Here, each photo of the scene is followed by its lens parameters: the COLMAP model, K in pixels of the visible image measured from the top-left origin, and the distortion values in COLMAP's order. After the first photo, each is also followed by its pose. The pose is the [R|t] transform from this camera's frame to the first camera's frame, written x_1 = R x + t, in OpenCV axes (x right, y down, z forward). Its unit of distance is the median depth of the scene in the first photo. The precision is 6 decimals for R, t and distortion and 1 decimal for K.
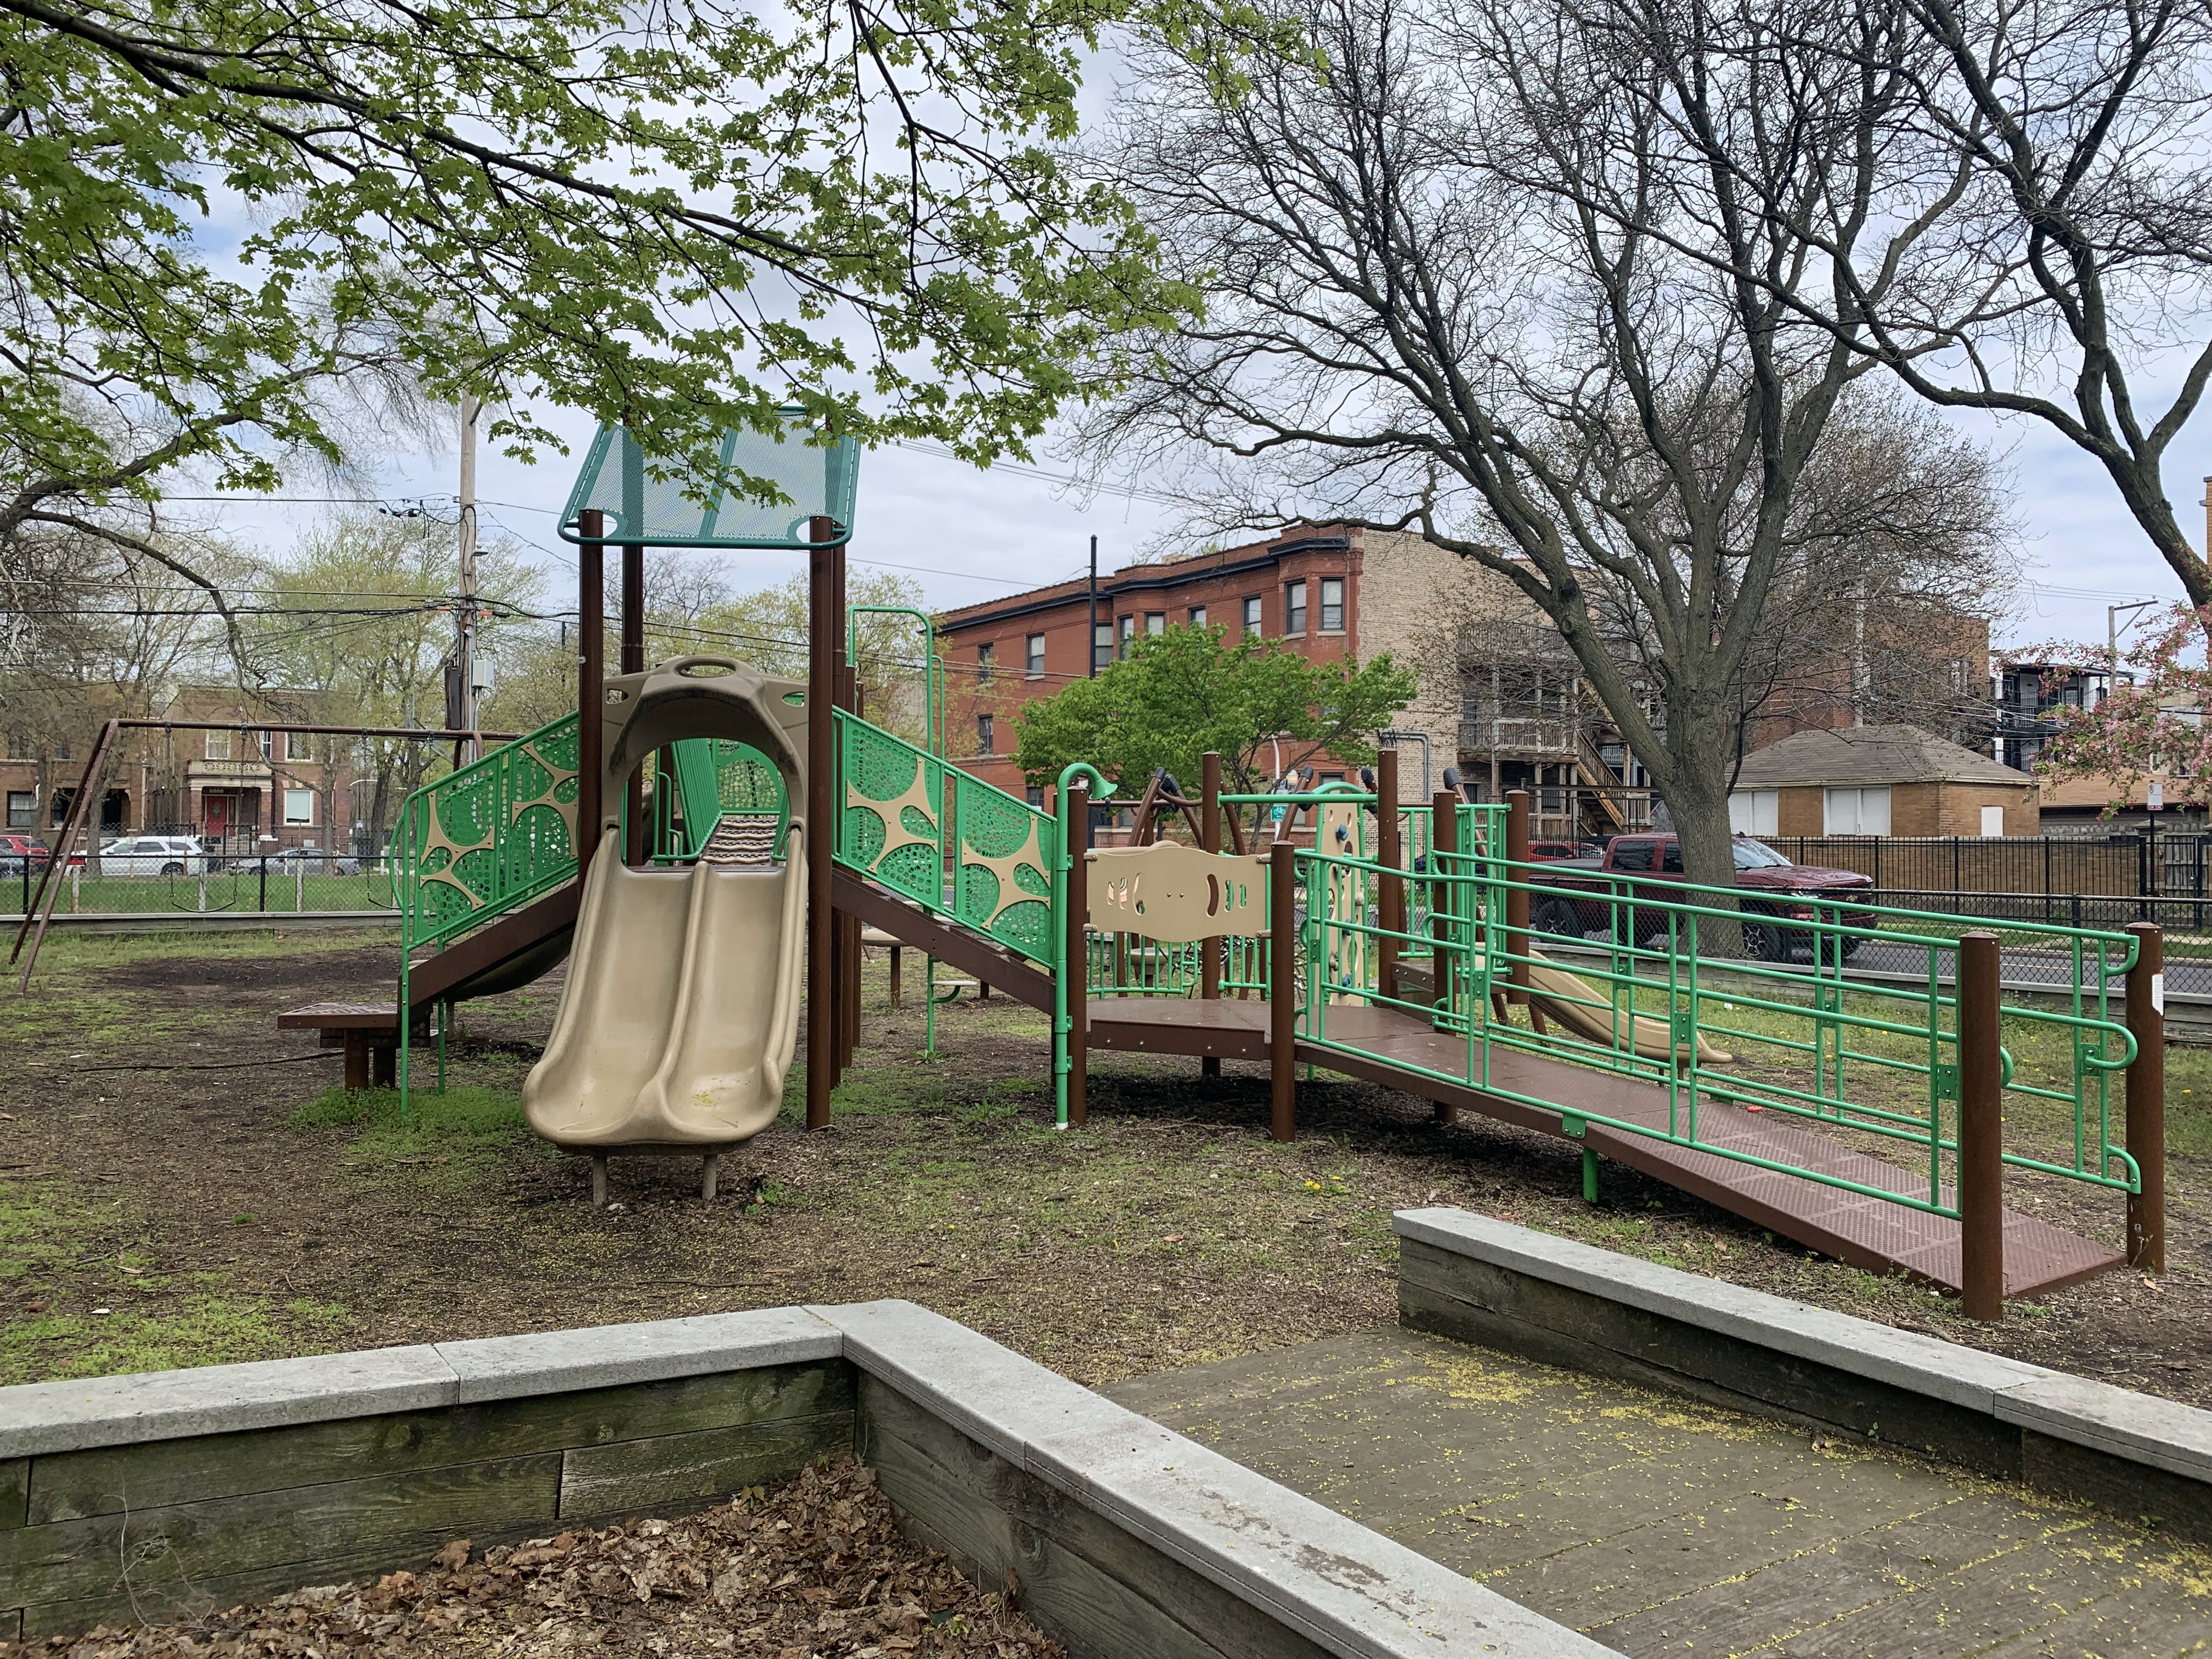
lens RADIAL K [[1697.5, 0, 1107.7], [0, 1697.5, 831.7], [0, 0, 1]] dist [0.053613, -0.013305]
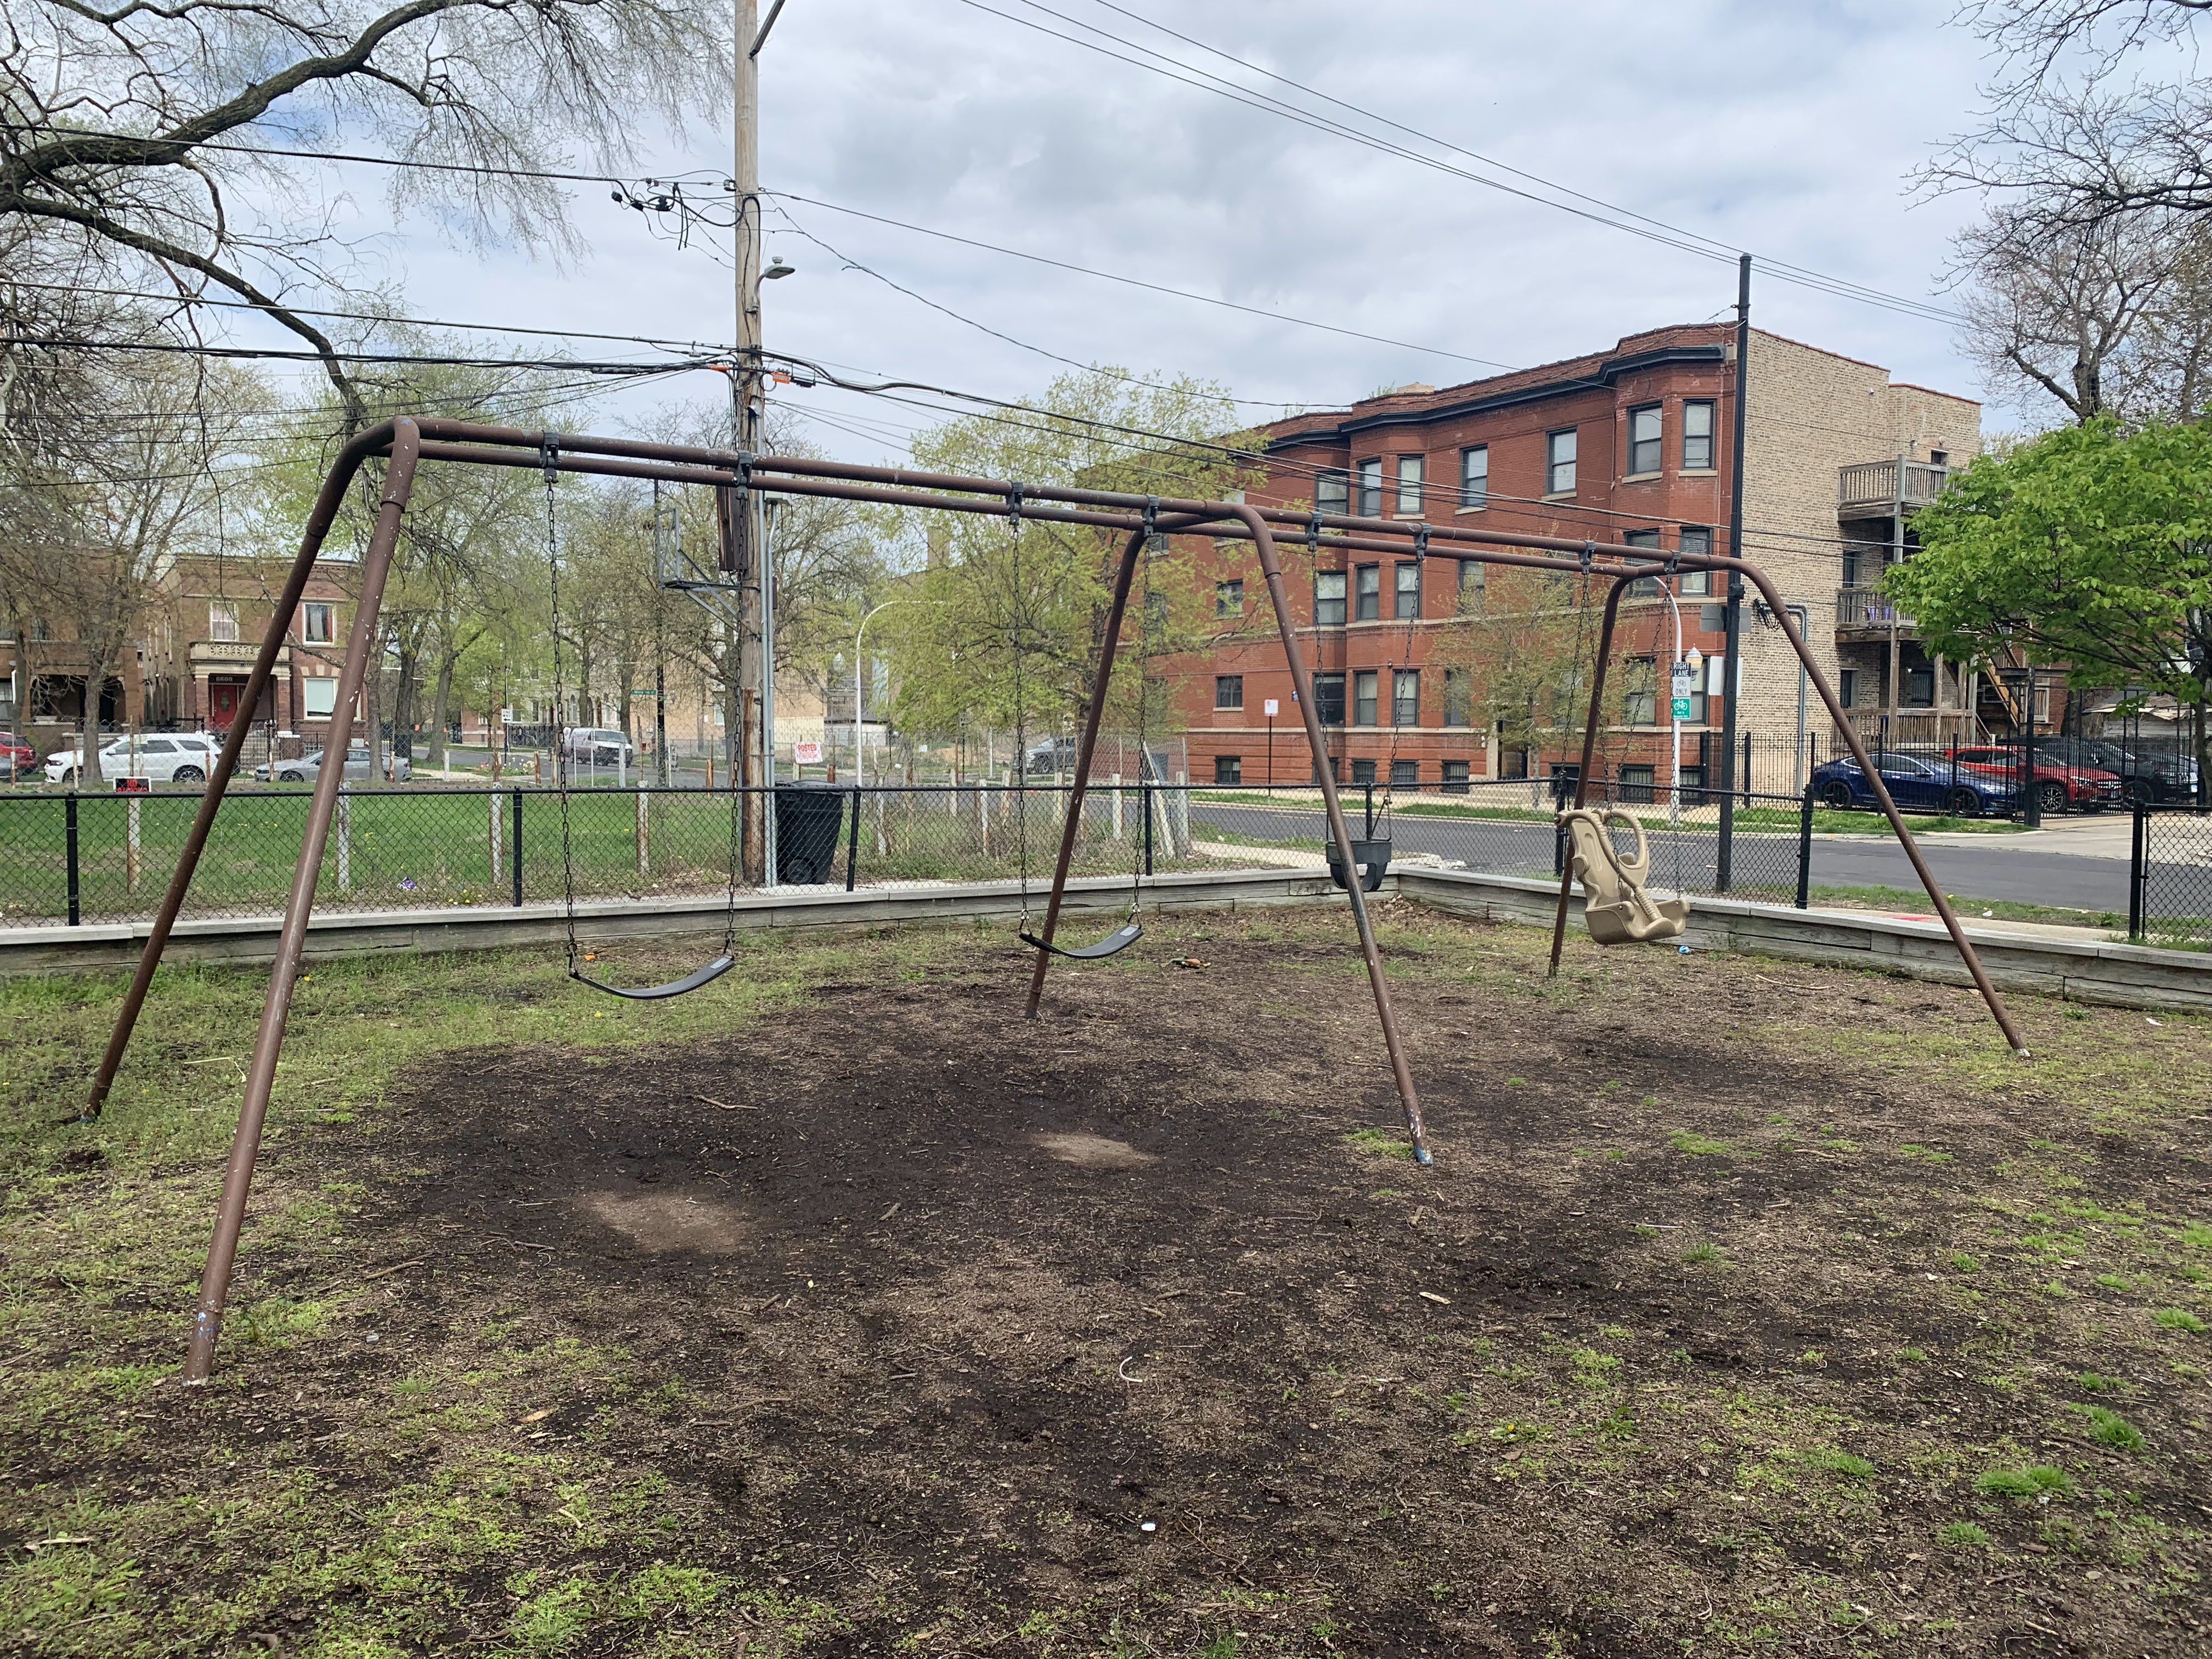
lens RADIAL K [[1697.5, 0, 1113.5], [0, 1697.5, 826.8], [0, 0, 1]] dist [0.053613, -0.013305]
pose [[0.999856, -0.001034, 0.016943, -0.222403], [0.000013, 0.998191, 0.060116, -0.004240], [-0.016975, -0.060107, 0.998048, 0.332904]]
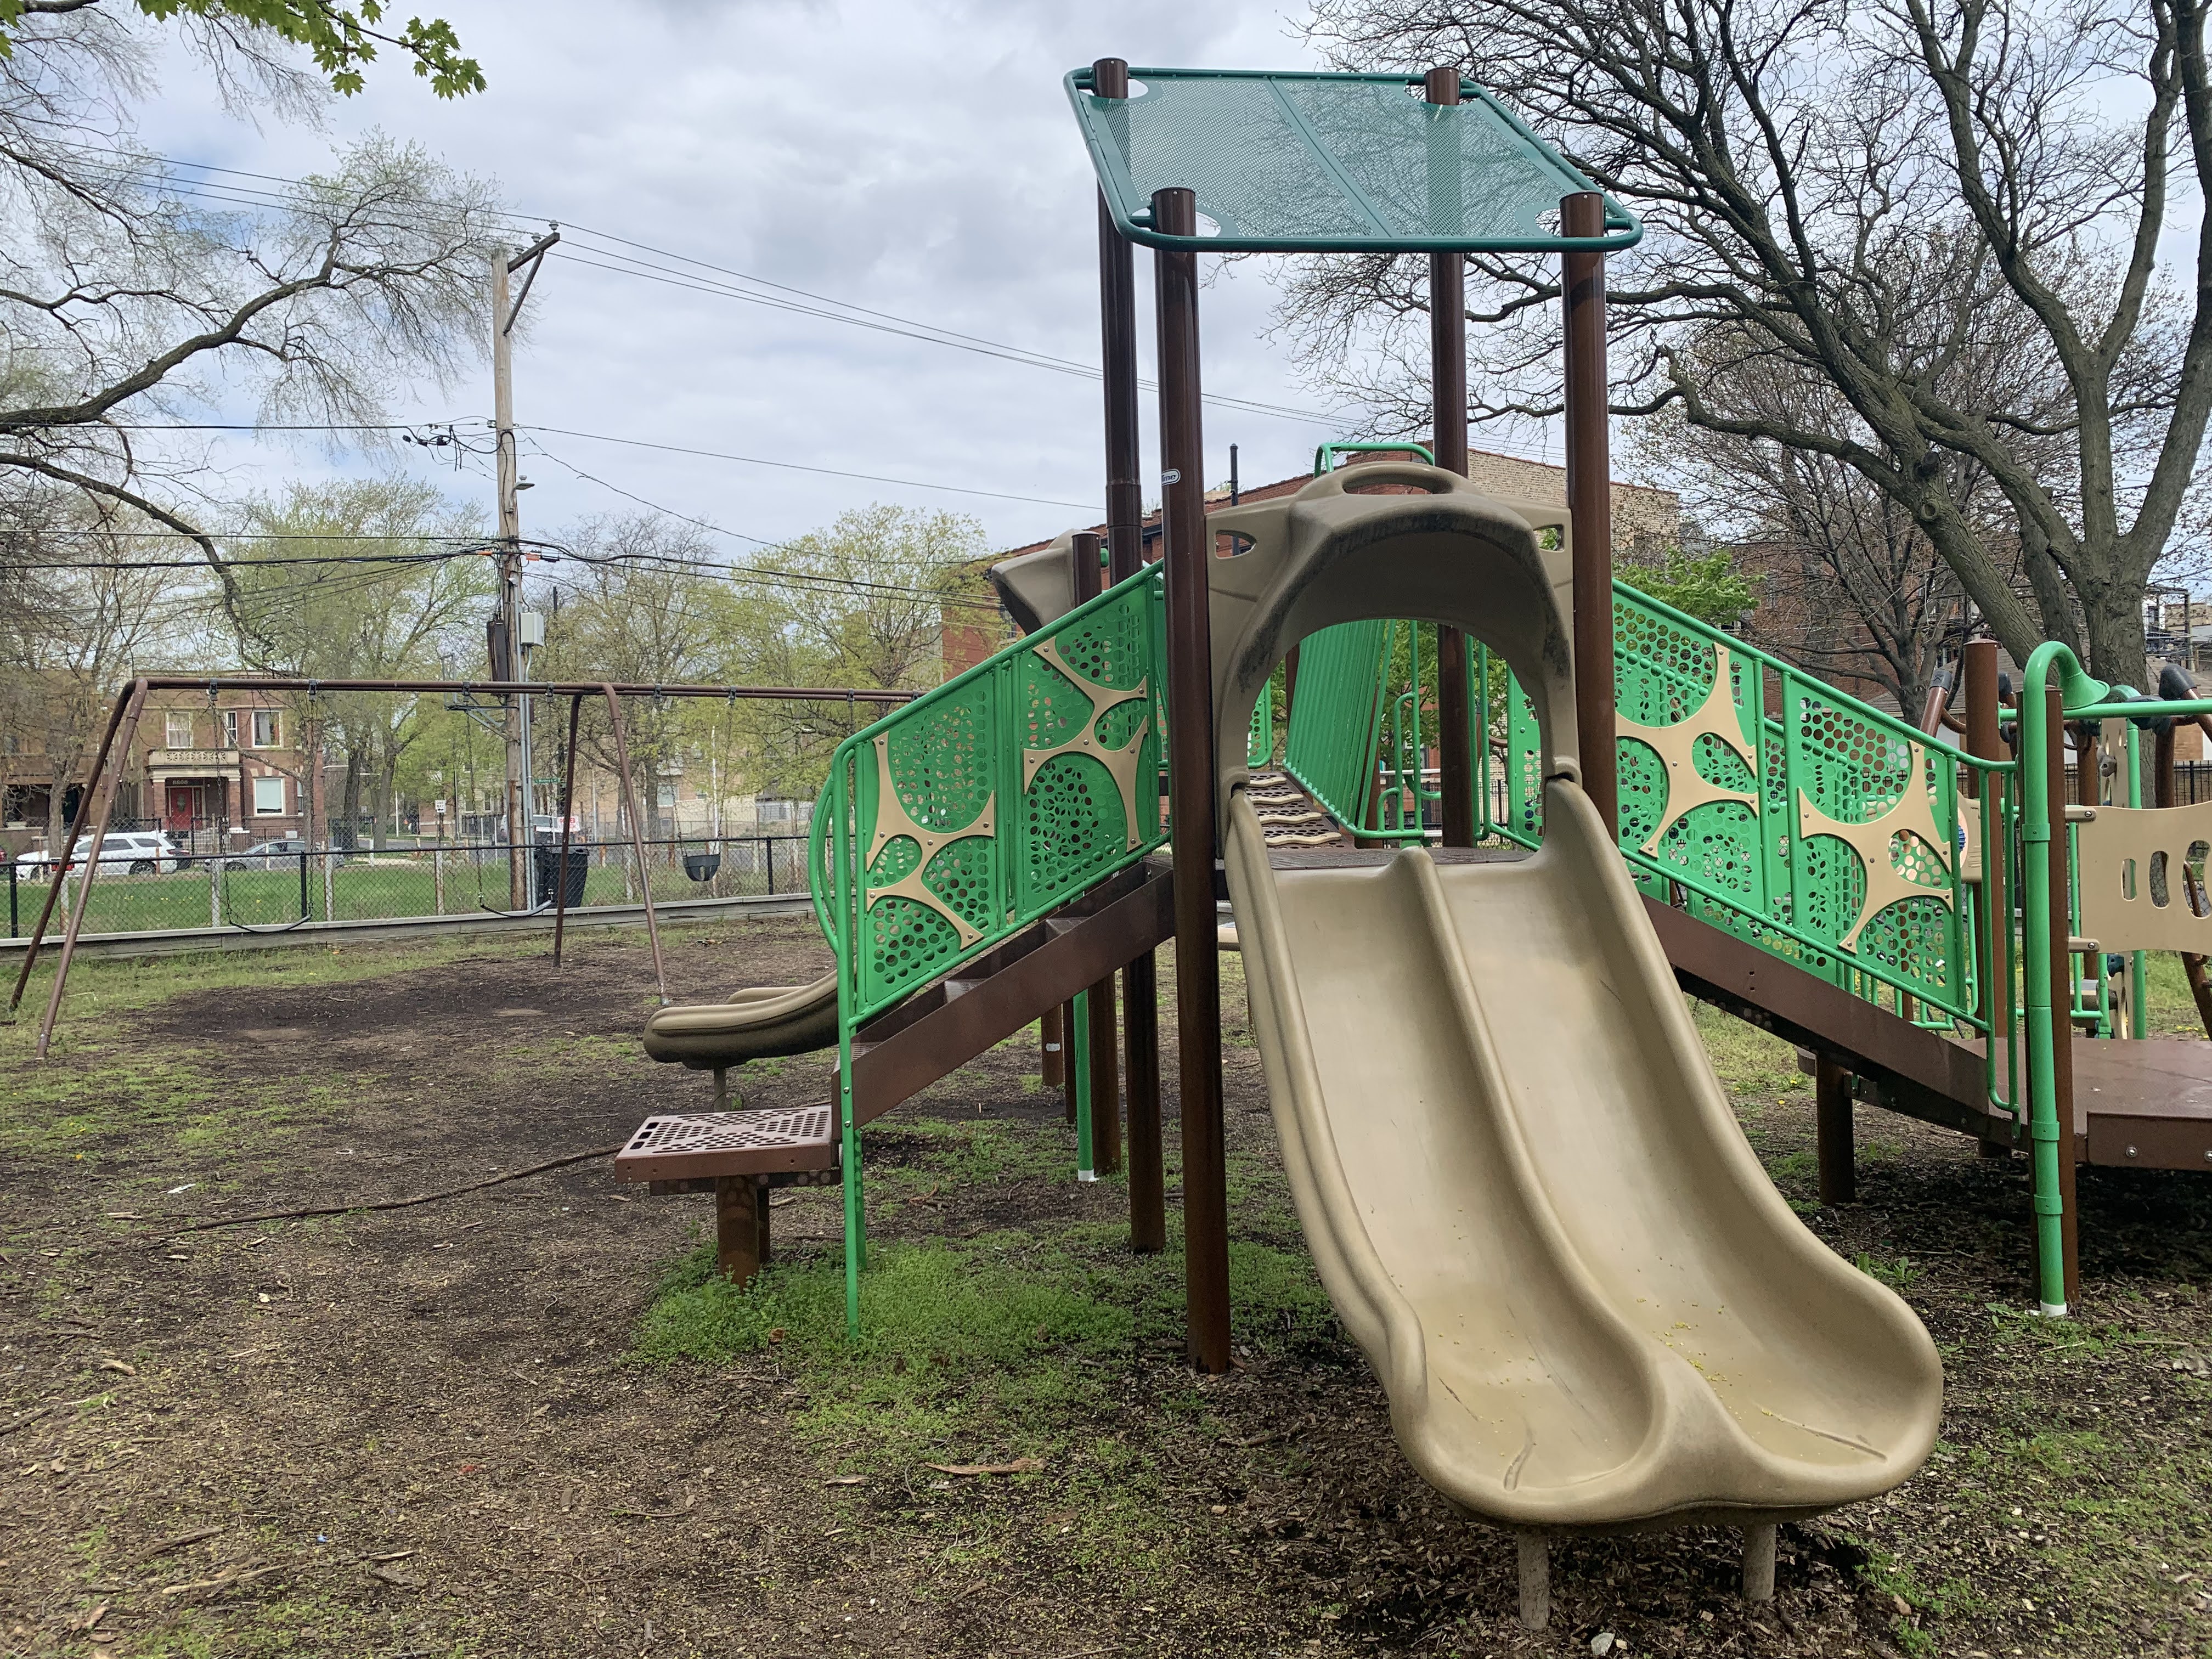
lens RADIAL K [[1697.5, 0, 1106.0], [0, 1697.5, 824.5], [0, 0, 1]] dist [0.053613, -0.013305]
pose [[0.999096, -0.035592, 0.023266, -0.089351], [0.035166, 0.999210, 0.018496, -0.000688], [-0.023906, -0.017662, 0.999558, 0.122053]]
